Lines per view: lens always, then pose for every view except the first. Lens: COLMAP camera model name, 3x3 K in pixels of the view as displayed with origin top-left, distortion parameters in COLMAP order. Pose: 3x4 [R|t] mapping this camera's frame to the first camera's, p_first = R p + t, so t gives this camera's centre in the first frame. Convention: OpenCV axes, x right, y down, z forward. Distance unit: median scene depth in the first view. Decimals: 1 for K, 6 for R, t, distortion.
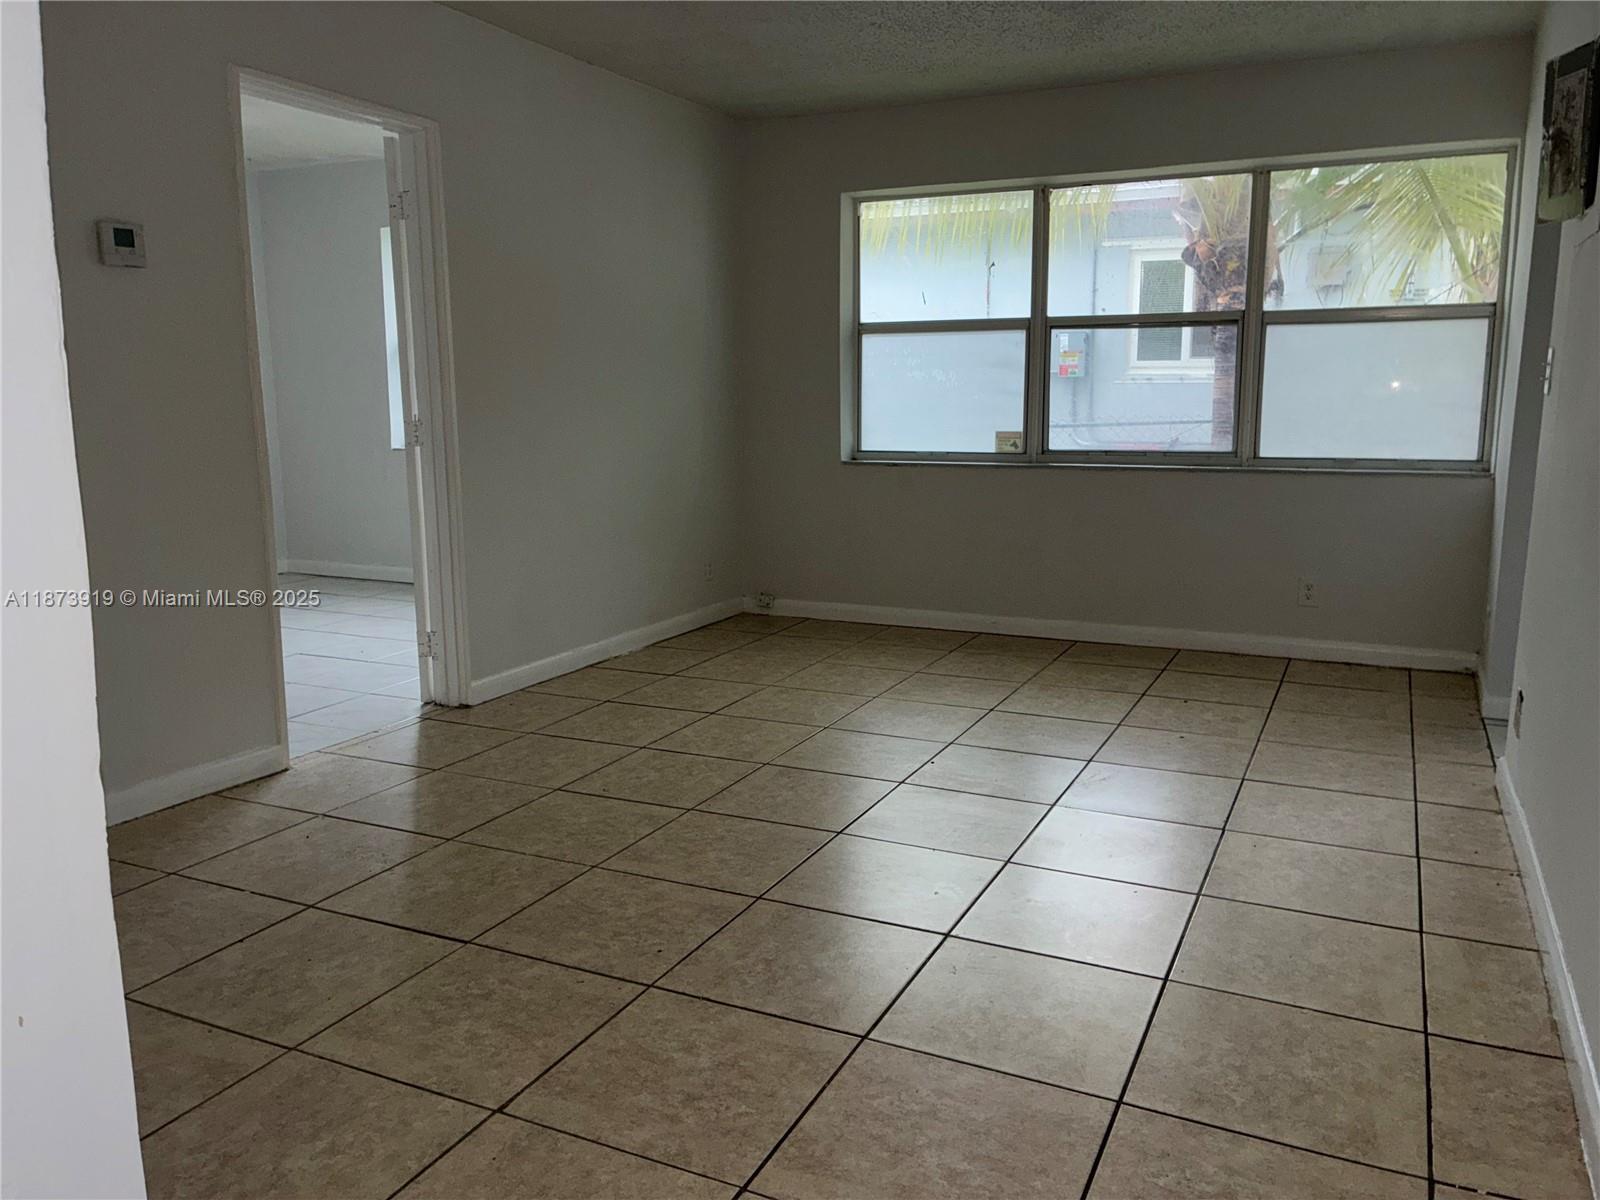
lens RADIAL K [[1230.4, 0, 800.0], [0, 1230.4, 600.0], [0, 0, 1]] dist [0.001501, -0.000054]
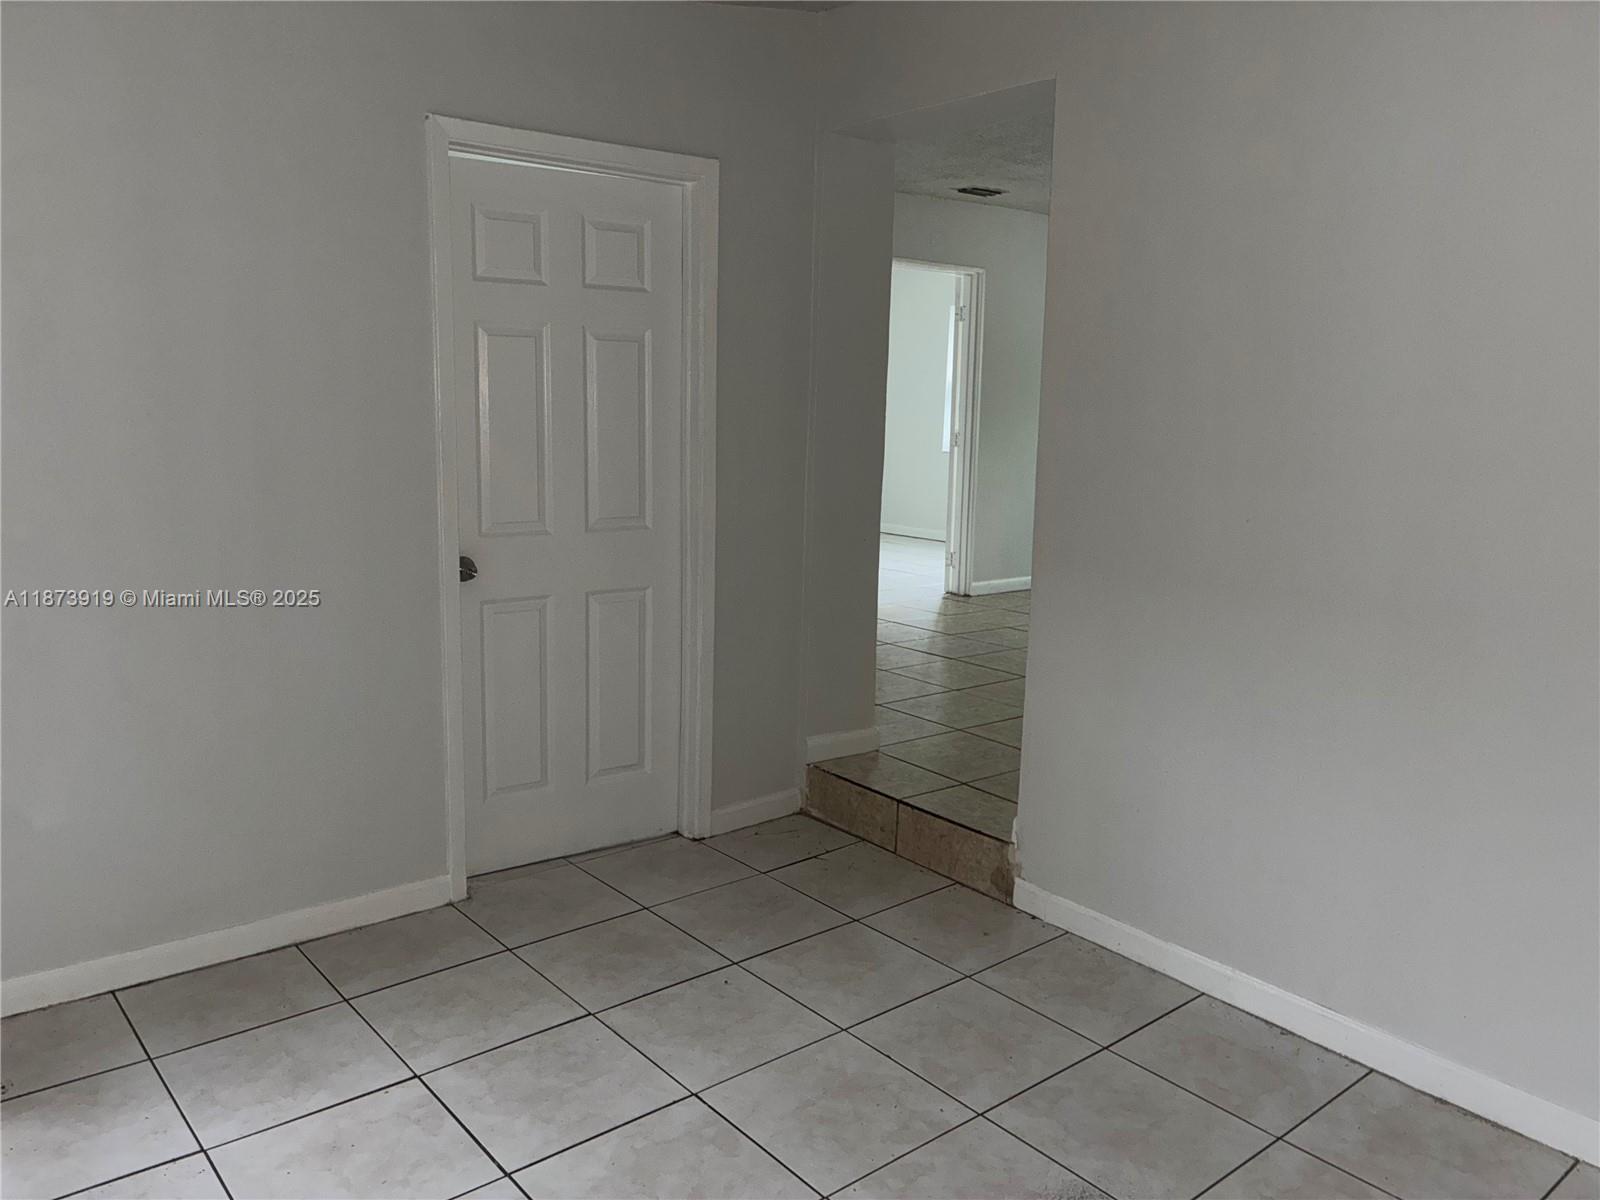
lens RADIAL K [[1230.4, 0, 800.0], [0, 1230.4, 600.0], [0, 0, 1]] dist [0.001501, -0.000054]
pose [[0.907954, 0.095561, -0.408028, 0.339390], [-0.098041, 0.995071, 0.014884, 0.132701], [0.407439, 0.026490, 0.912848, -1.043236]]
